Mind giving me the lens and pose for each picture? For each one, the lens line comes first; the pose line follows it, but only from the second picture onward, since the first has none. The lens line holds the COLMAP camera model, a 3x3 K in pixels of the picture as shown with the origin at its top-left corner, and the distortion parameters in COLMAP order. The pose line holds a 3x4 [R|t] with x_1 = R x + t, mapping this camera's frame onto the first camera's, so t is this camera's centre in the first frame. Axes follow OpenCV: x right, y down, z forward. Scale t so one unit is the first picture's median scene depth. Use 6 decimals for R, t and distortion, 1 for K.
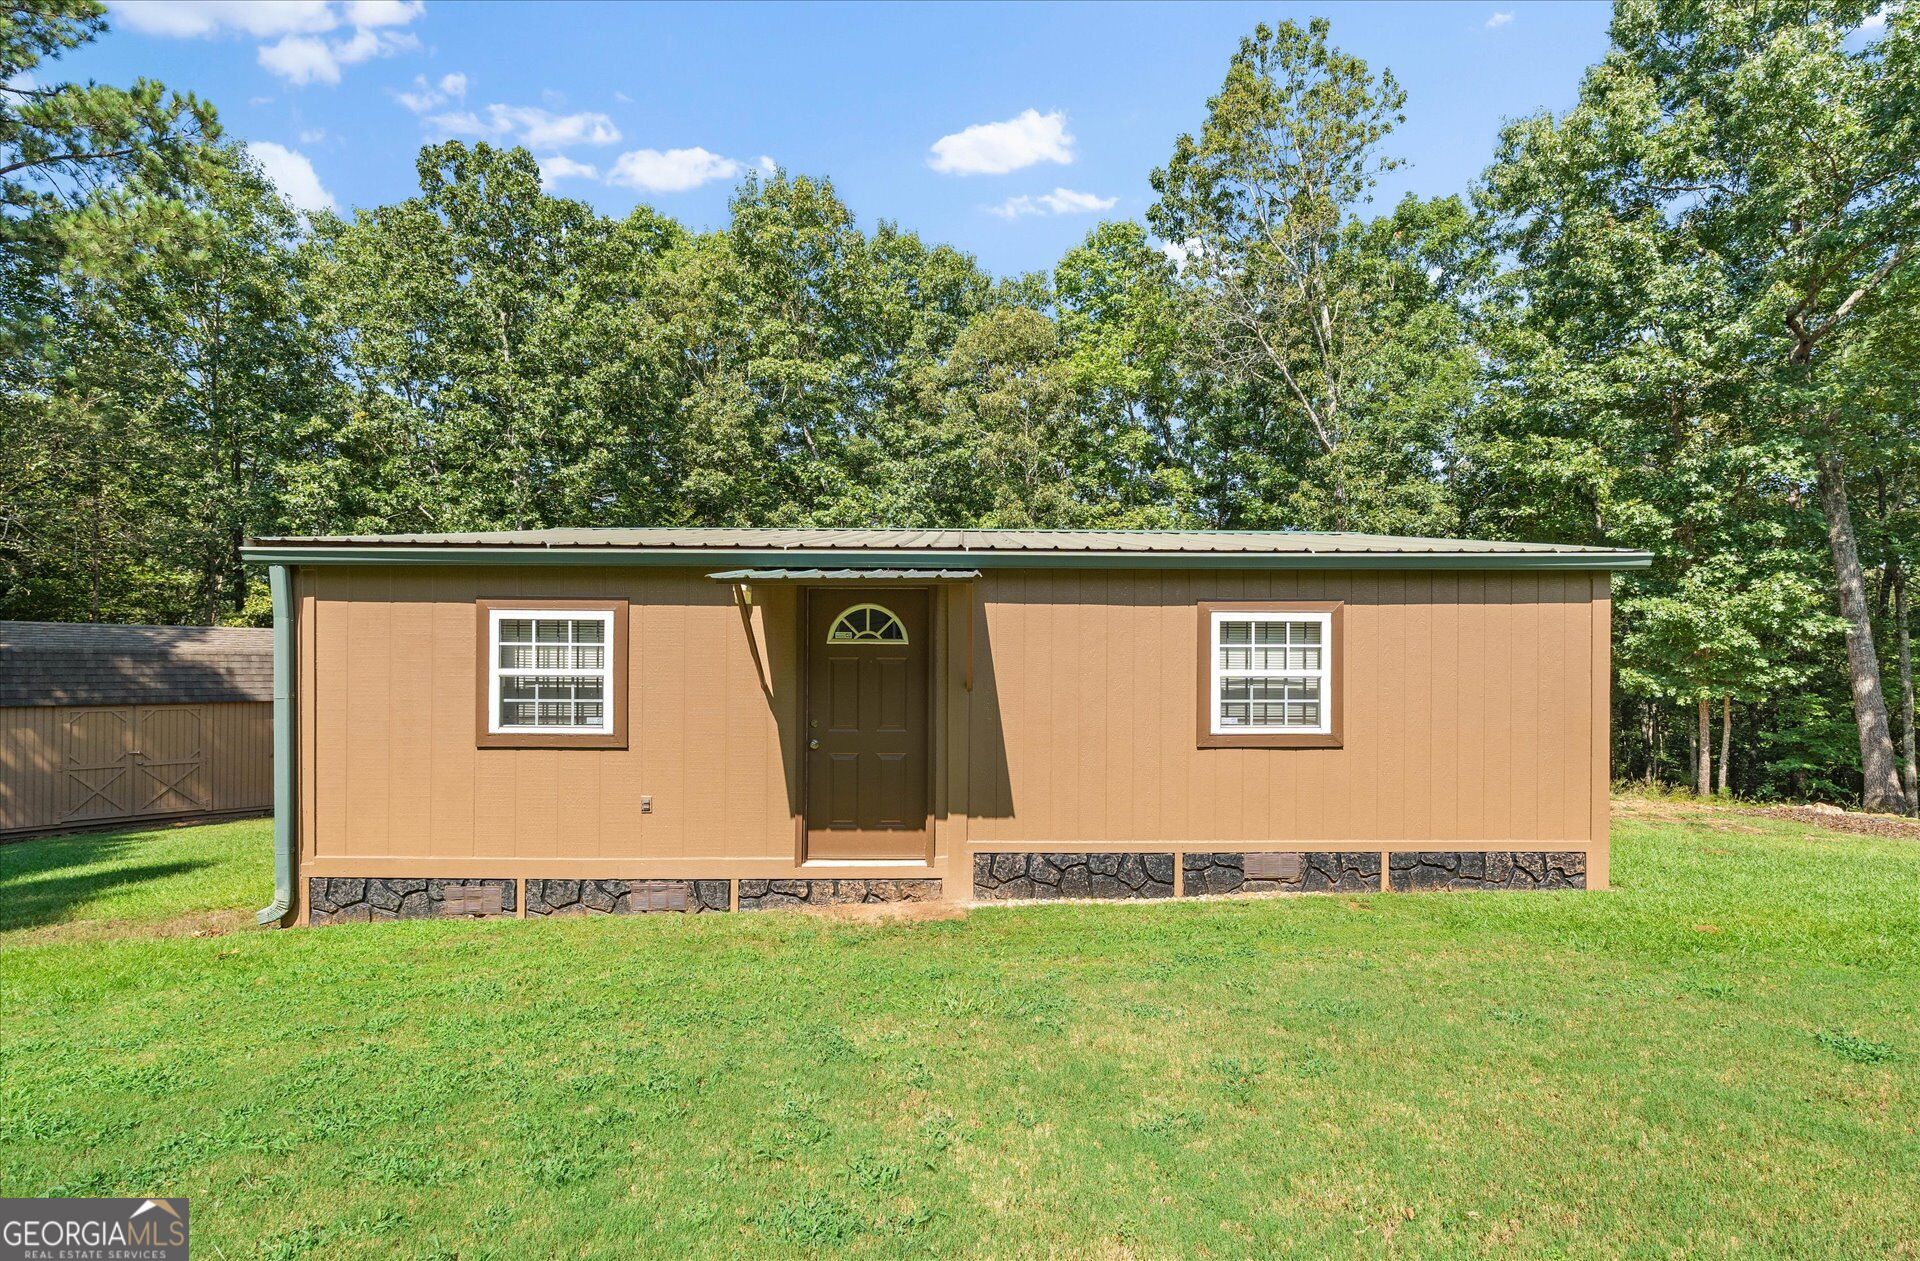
lens RADIAL K [[961.8, 0, 960.3], [0, 961.8, 659.8], [0, 0, 1]] dist [-0.002719, -0.000501]
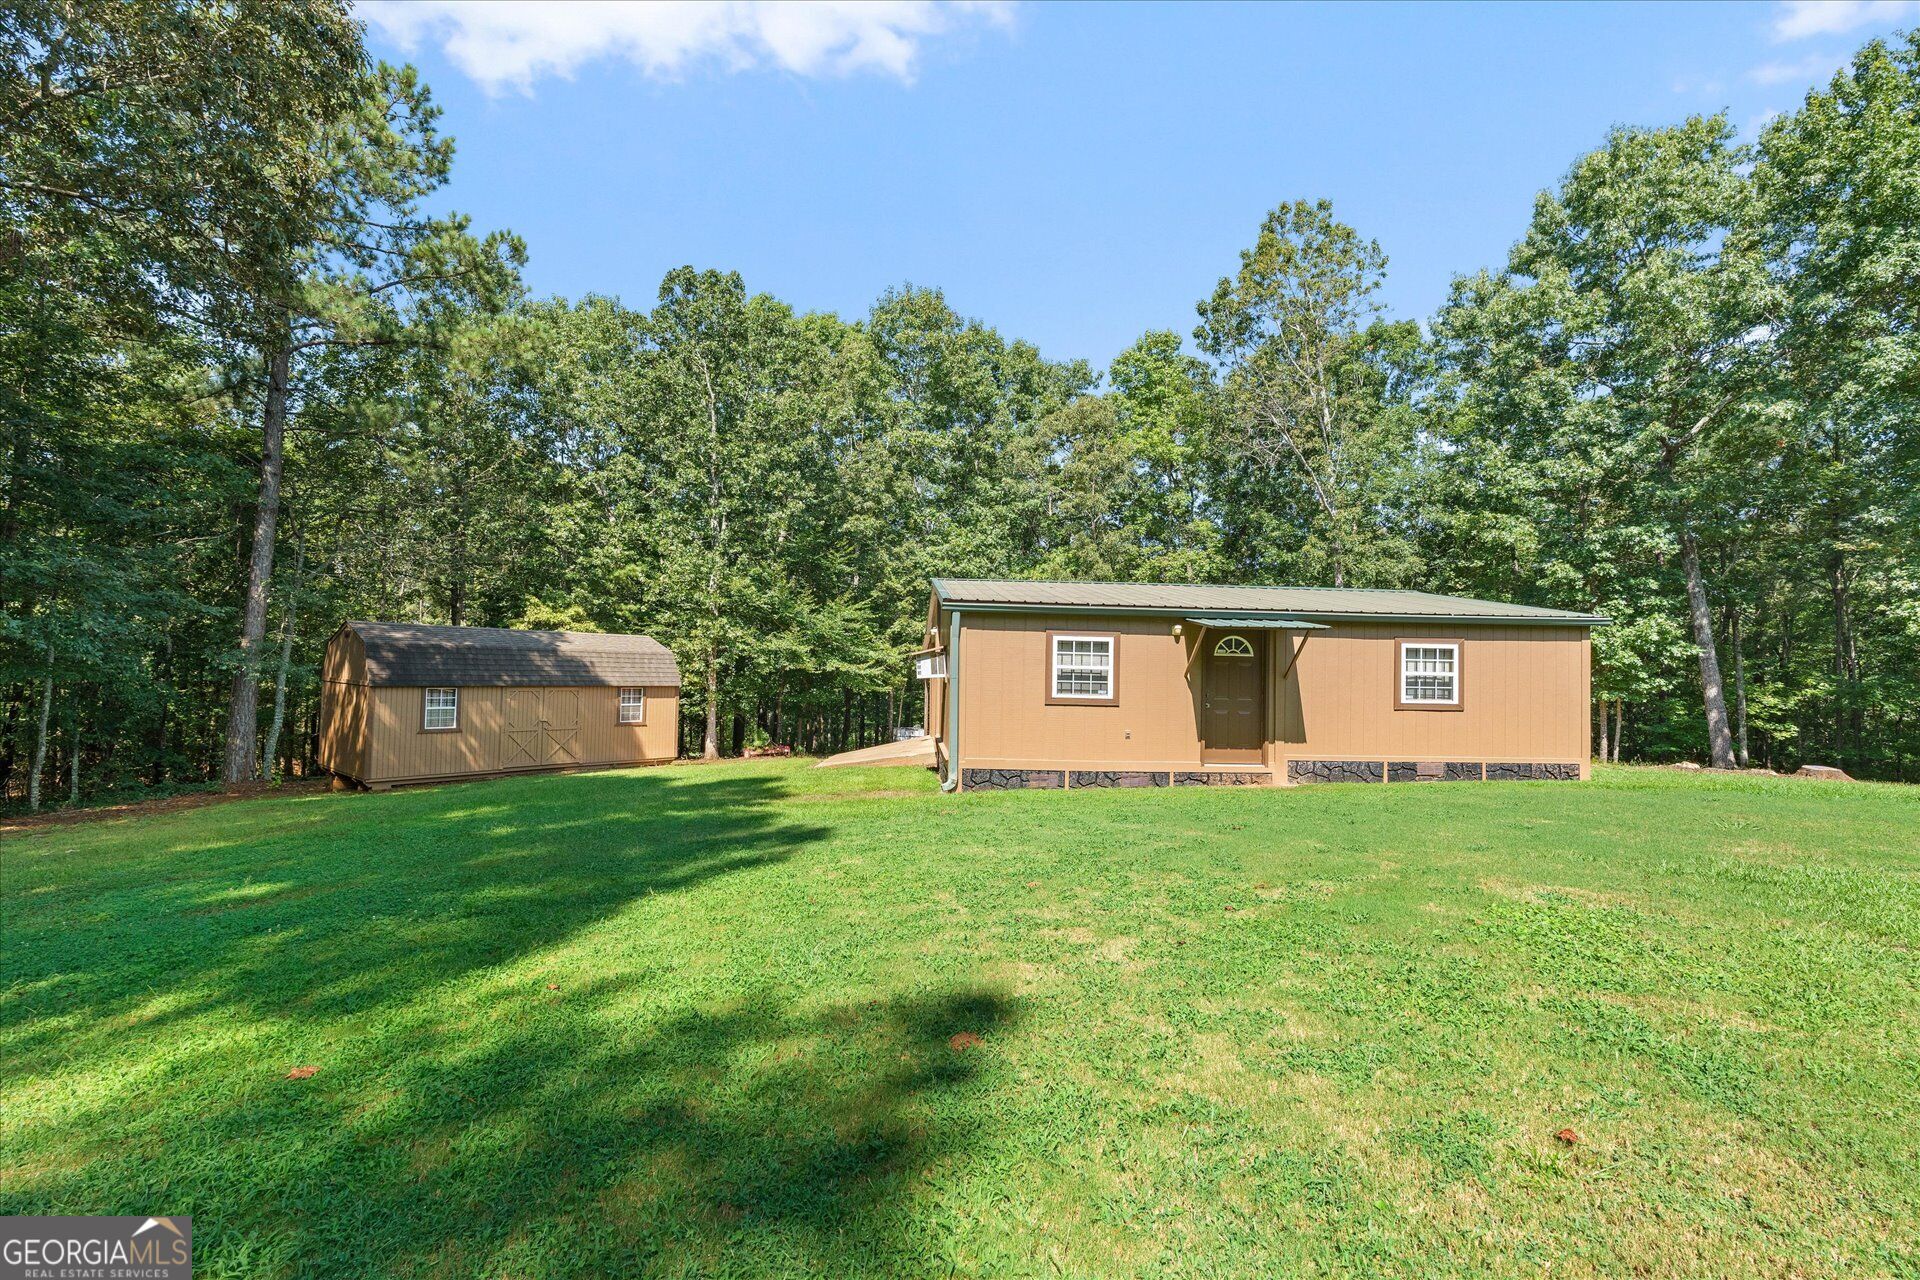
lens RADIAL K [[875.1, 0, 960.0], [0, 875.1, 640.0], [0, 0, 1]] dist [-0.002644, 0.000169]
pose [[0.998825, 0.017622, 0.045155, -0.249015], [-0.016390, 0.999487, -0.027518, 0.003301], [-0.045617, 0.026746, 0.998601, -0.264618]]
